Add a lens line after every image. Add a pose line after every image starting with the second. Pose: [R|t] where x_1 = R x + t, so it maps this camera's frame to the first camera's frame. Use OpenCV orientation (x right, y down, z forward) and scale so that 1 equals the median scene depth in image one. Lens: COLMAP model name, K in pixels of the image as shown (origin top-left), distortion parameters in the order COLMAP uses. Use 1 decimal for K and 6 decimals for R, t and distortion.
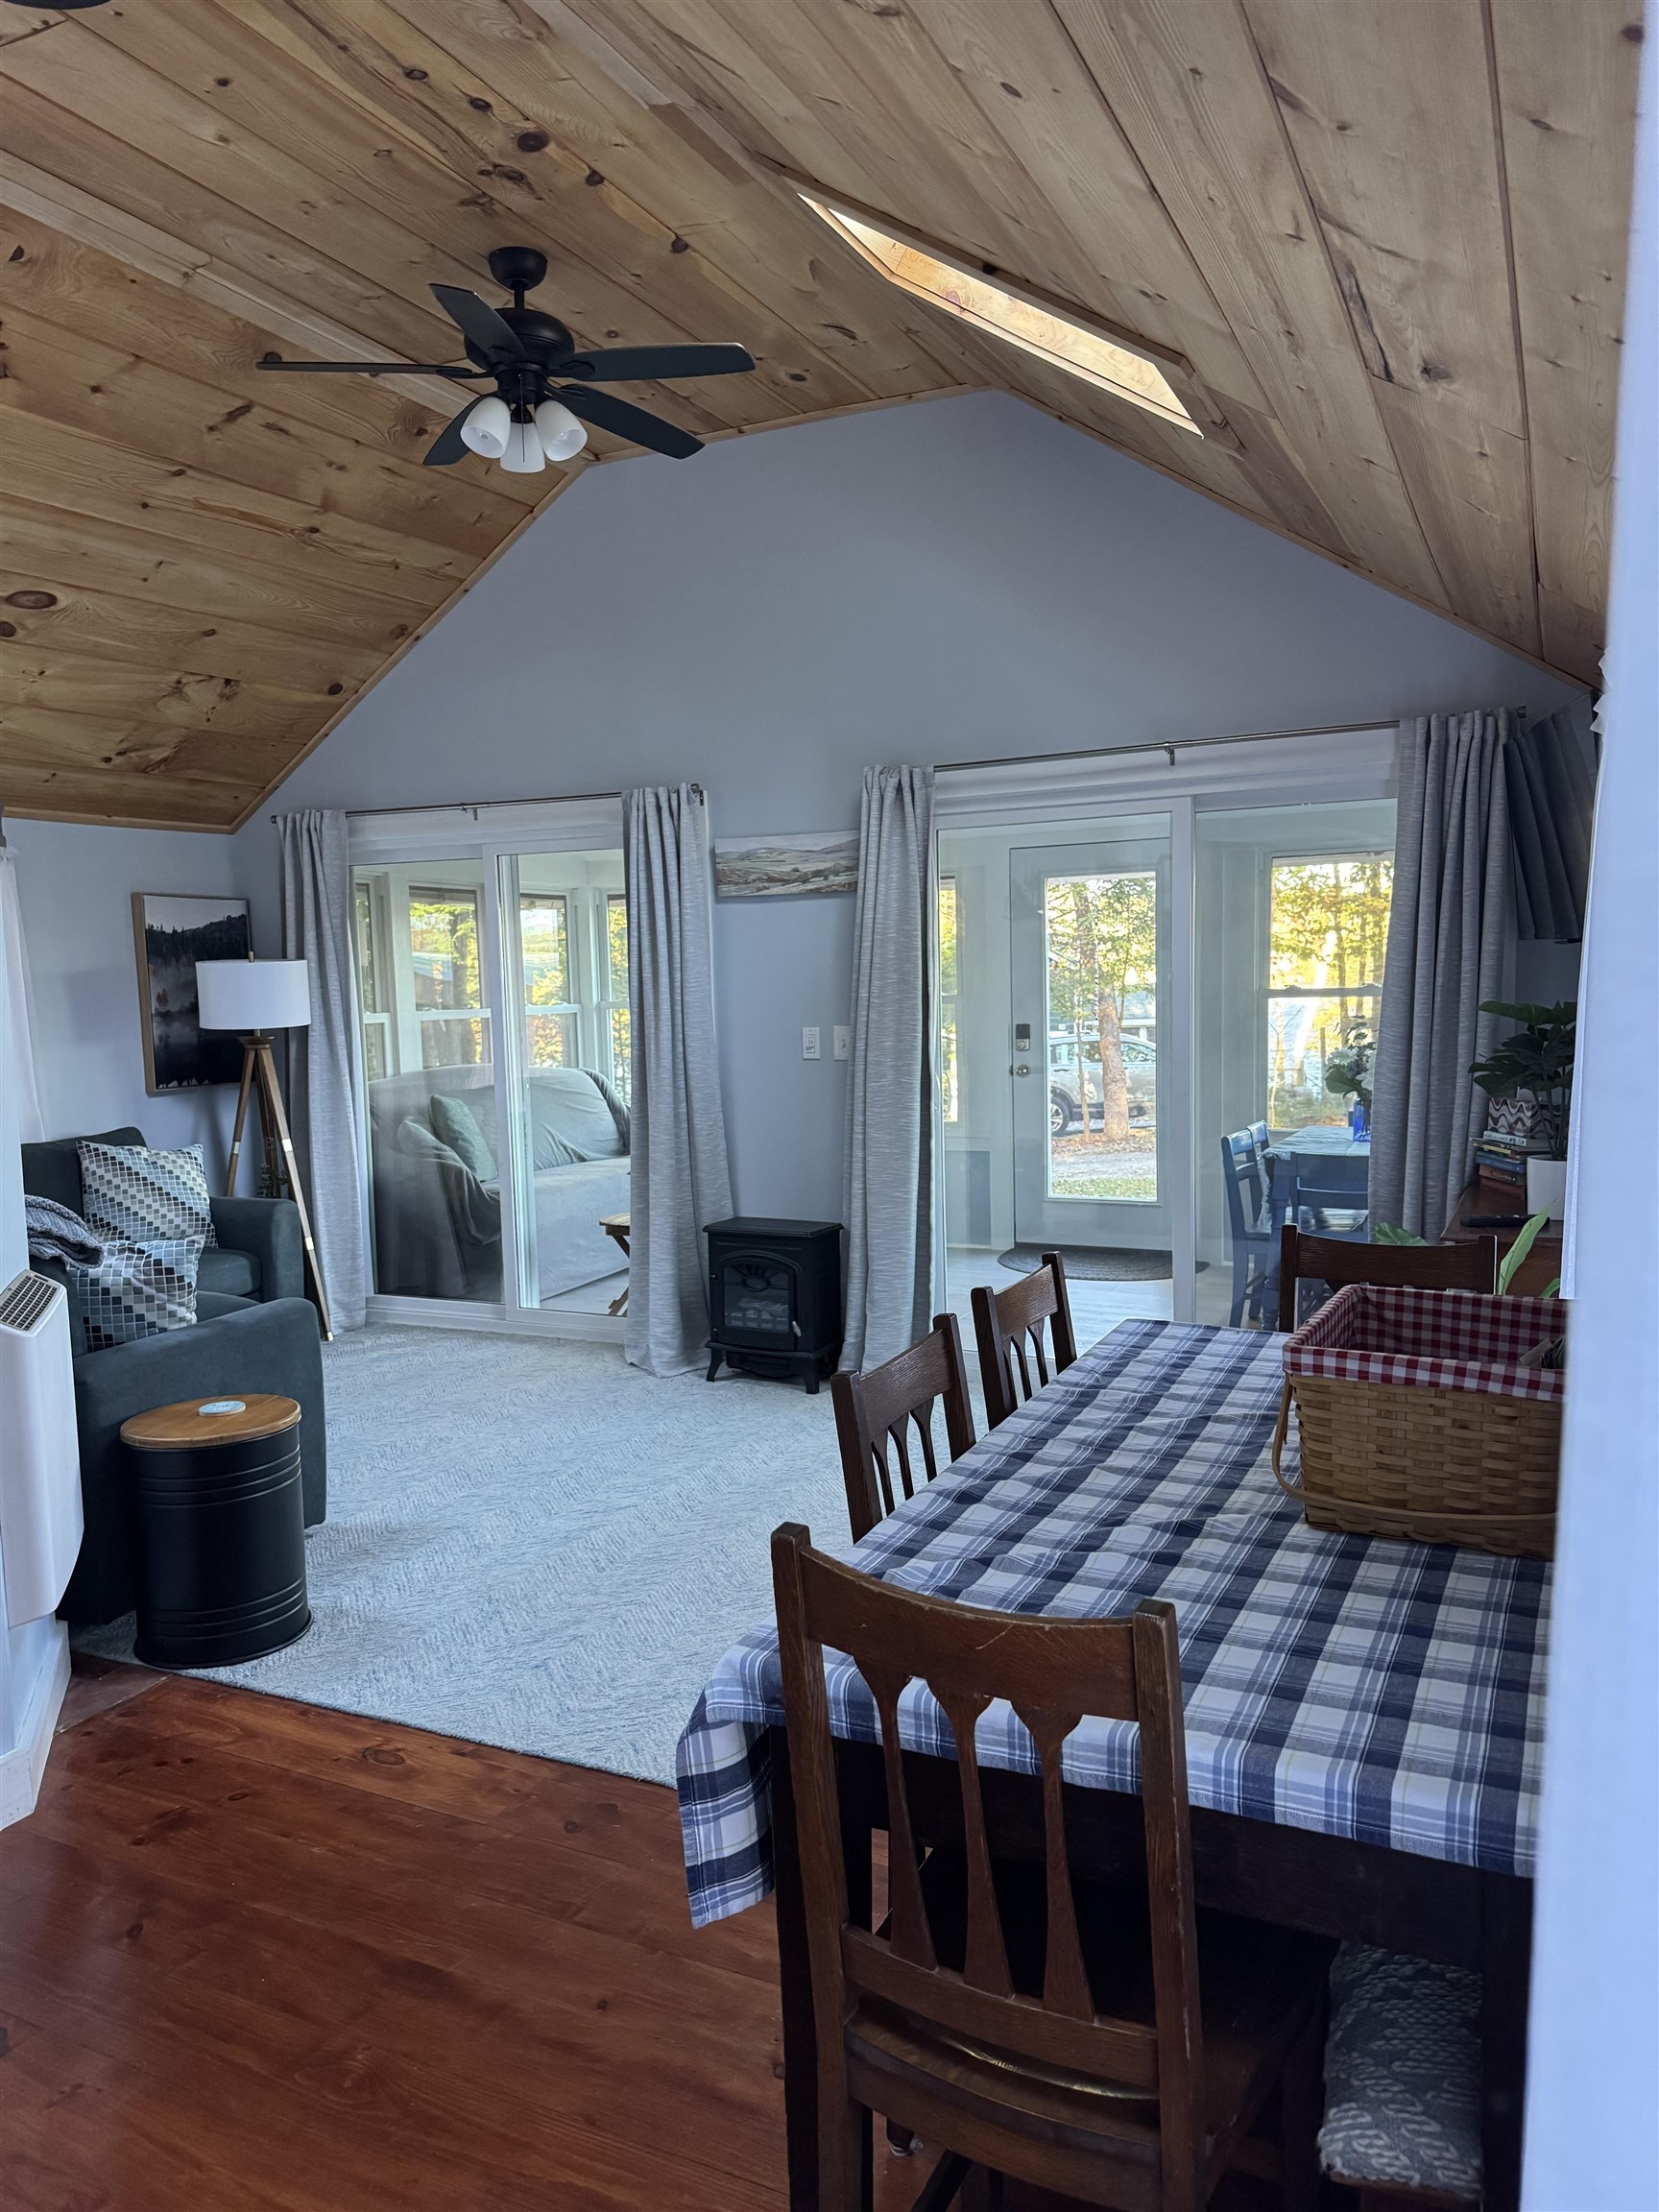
lens RADIAL K [[1538.8, 0, 822.0], [0, 1538.8, 1123.1], [0, 0, 1]] dist [0.035047, -0.046410]
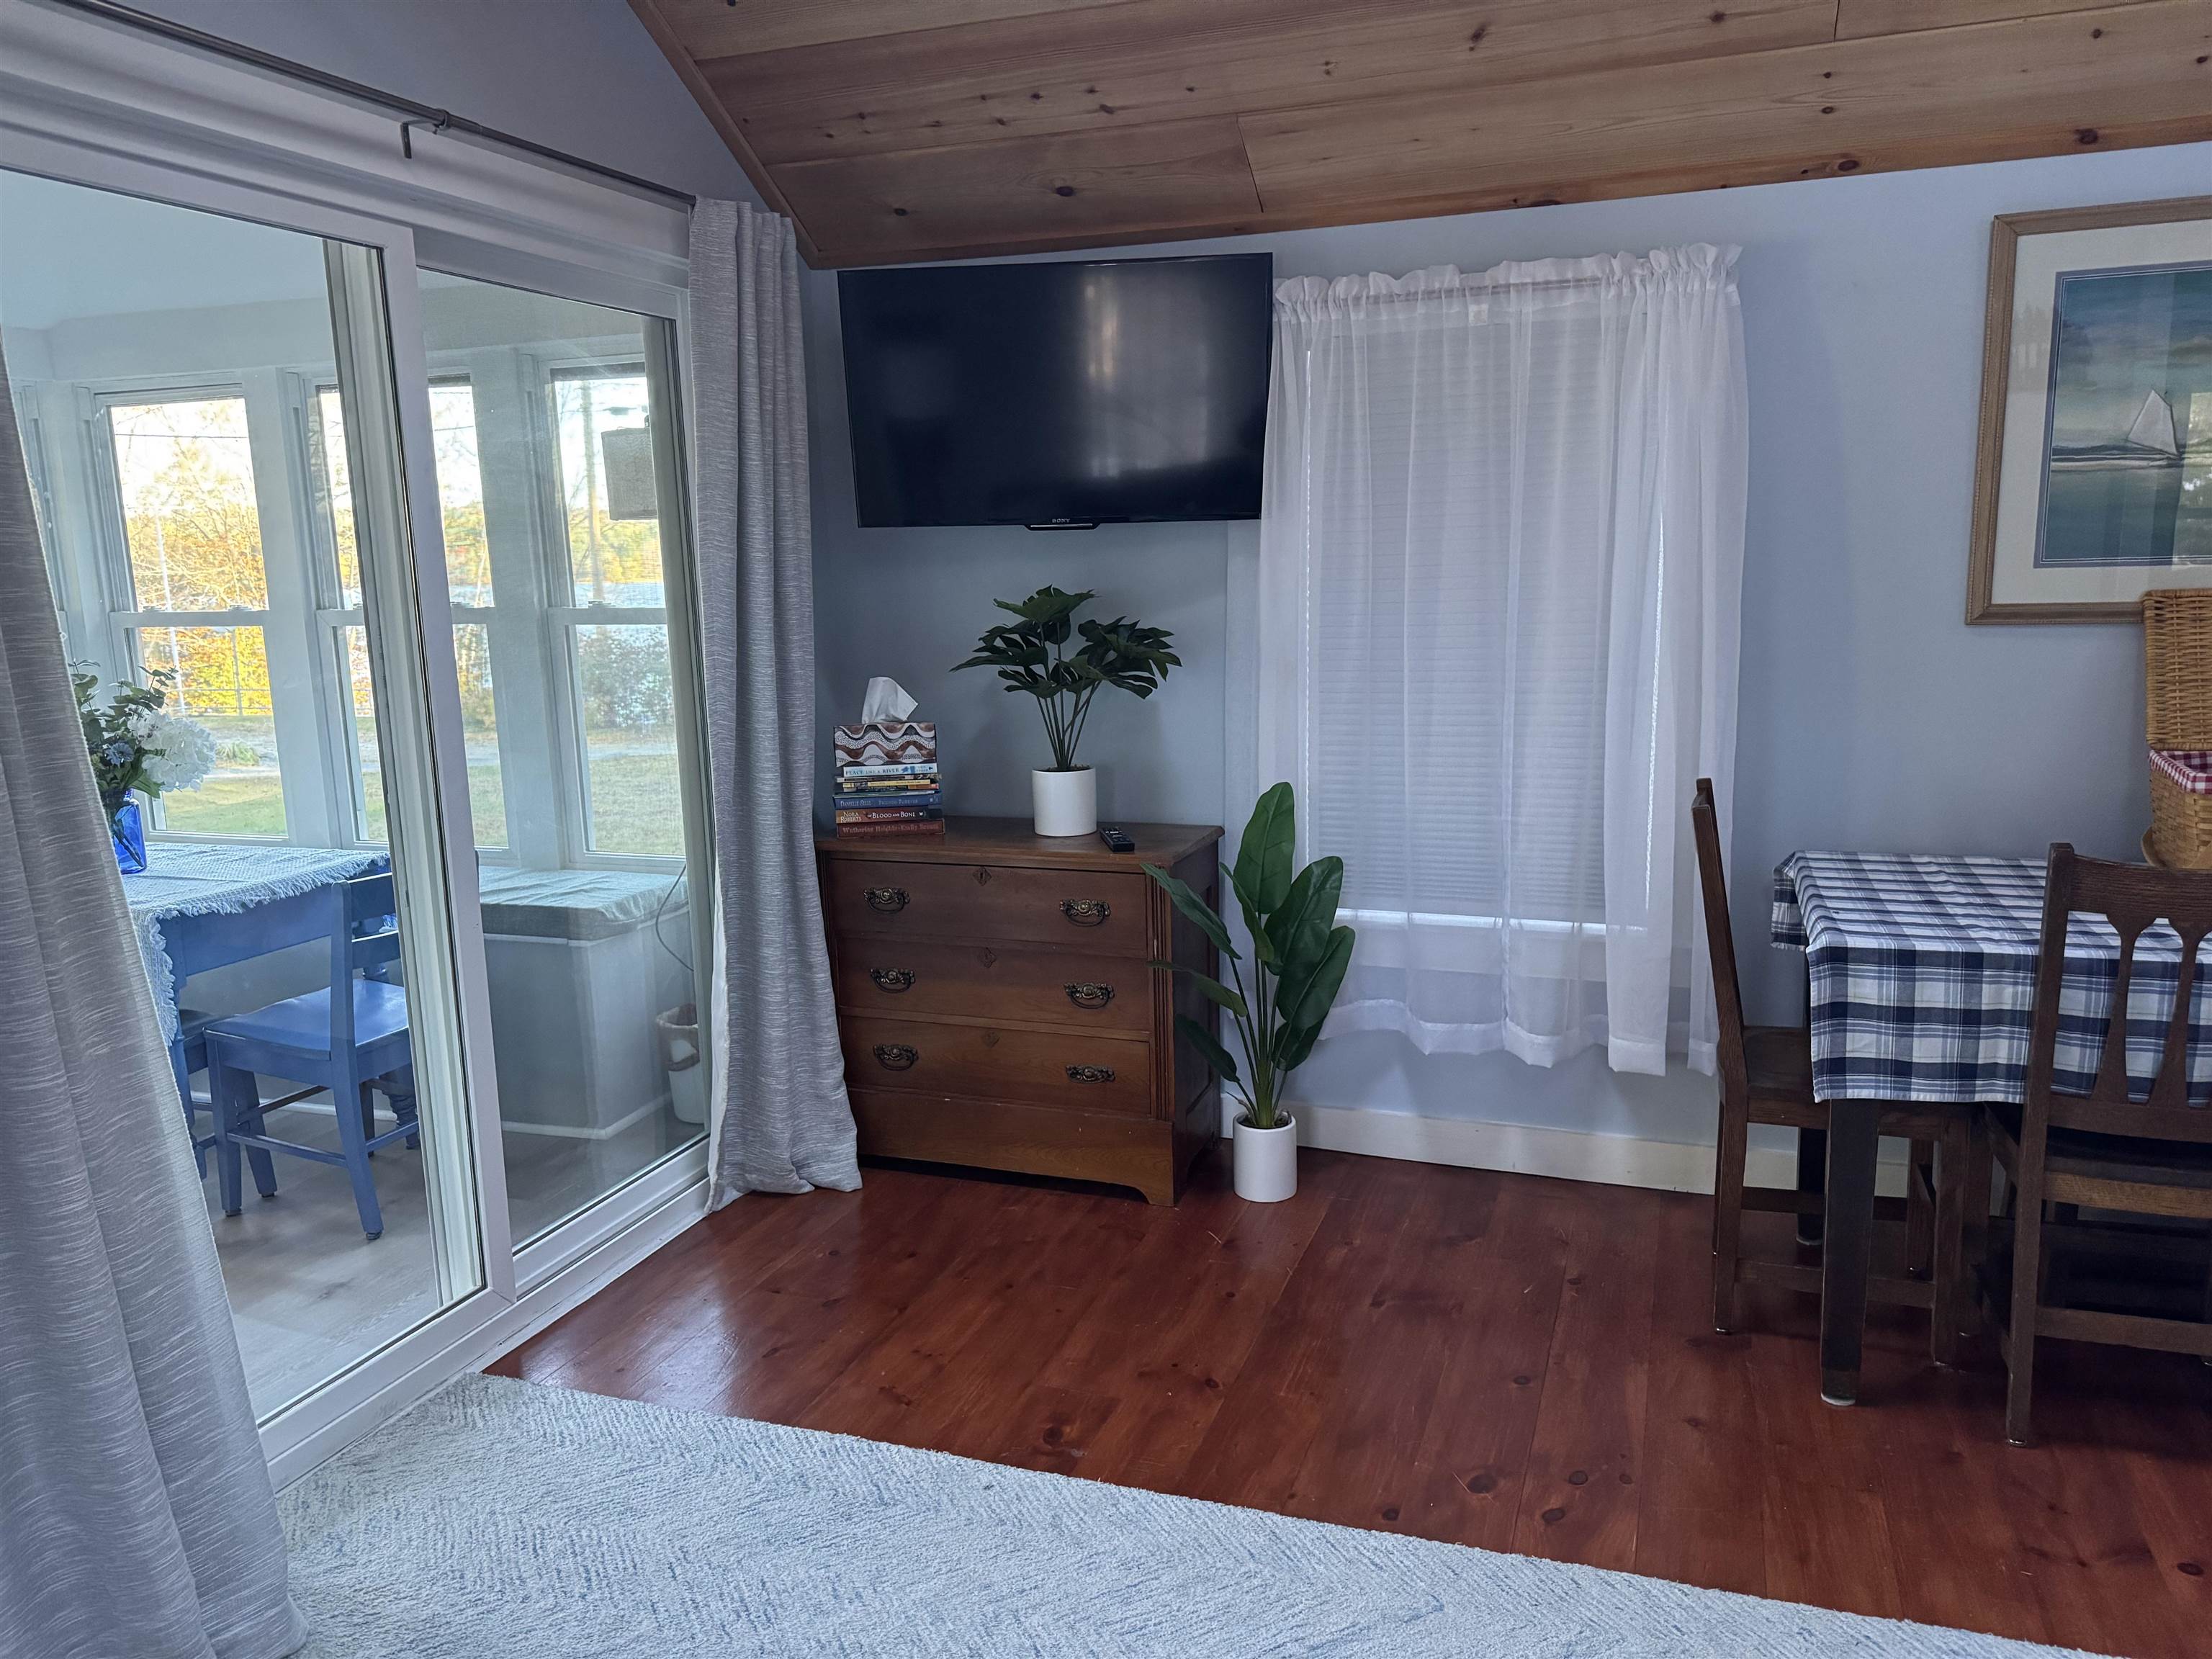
lens RADIAL K [[1538.8, 0, 1127.1], [0, 1538.8, 822.7], [0, 0, 1]] dist [0.035047, -0.046410]
pose [[-0.105686, -0.139583, 0.984554, -0.331109], [0.122255, 0.980764, 0.152168, -0.063884], [-0.986856, 0.136449, -0.086588, 0.836047]]
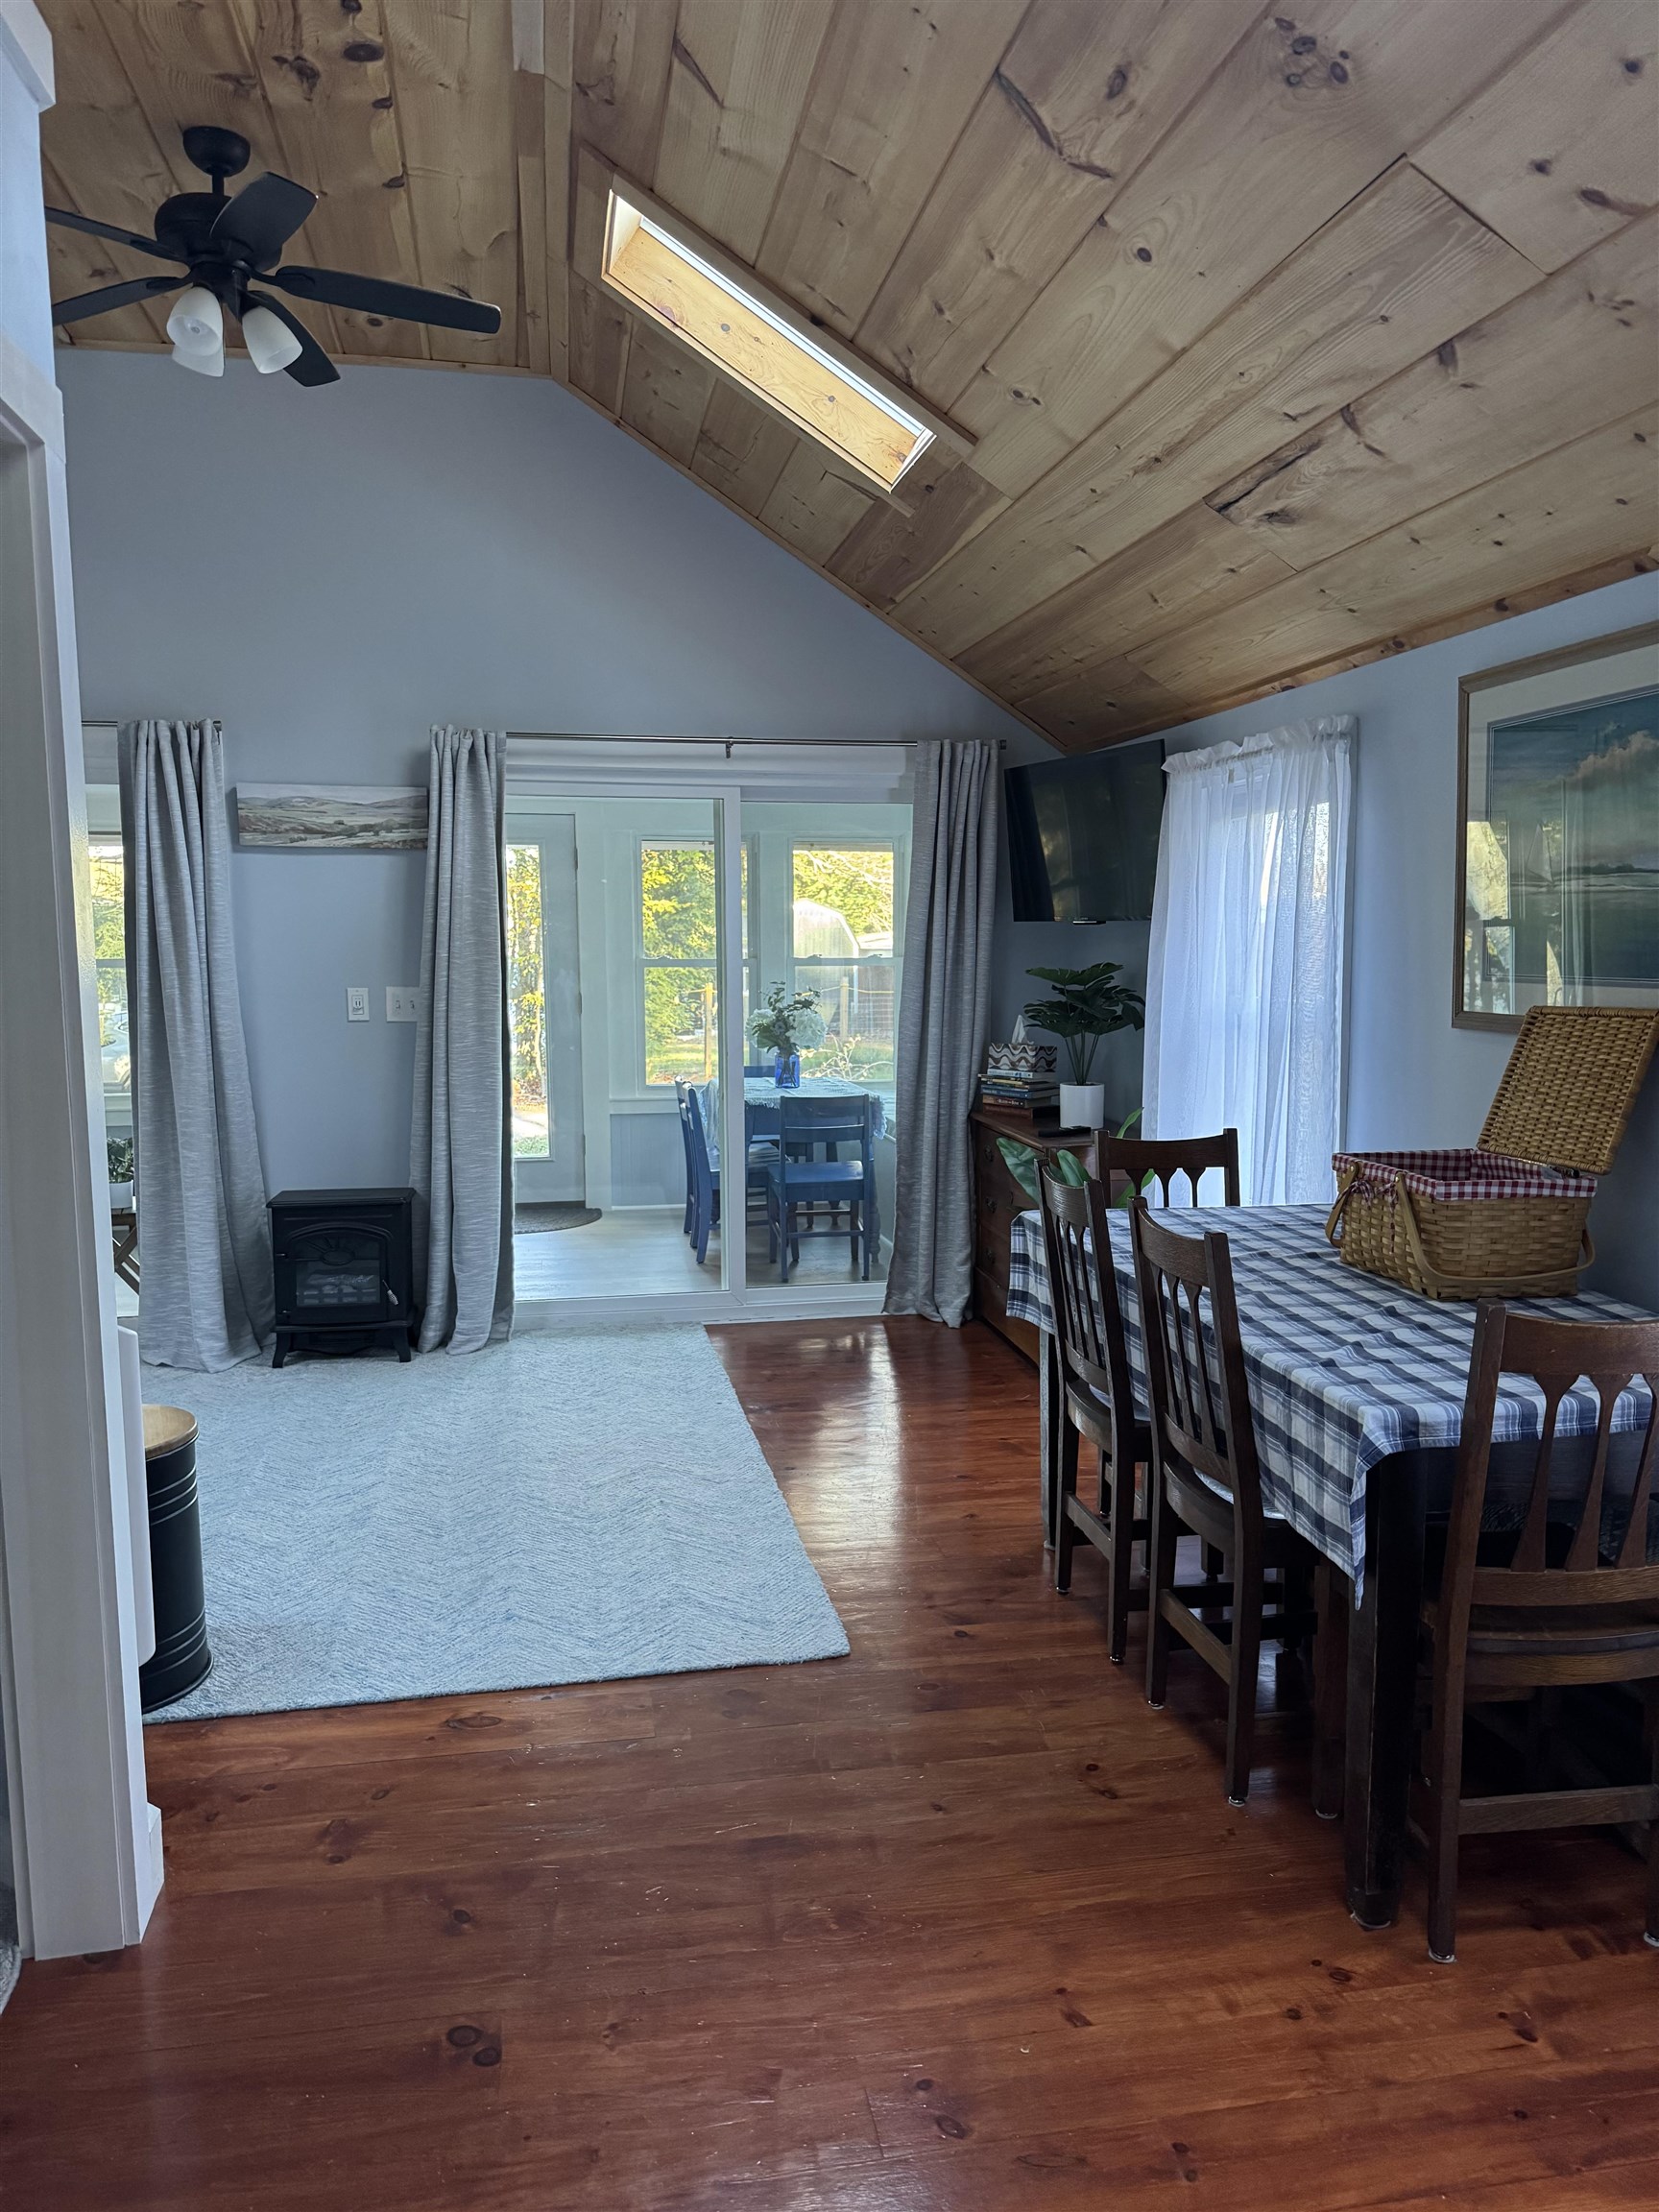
lens RADIAL K [[1538.8, 0, 853.2], [0, 1538.8, 1103.1], [0, 0, 1]] dist [0.035047, -0.046410]
pose [[0.799090, -0.038344, 0.599988, -0.385188], [0.035880, 0.999227, 0.016071, 0.006921], [-0.600140, 0.008685, 0.799848, 0.041948]]
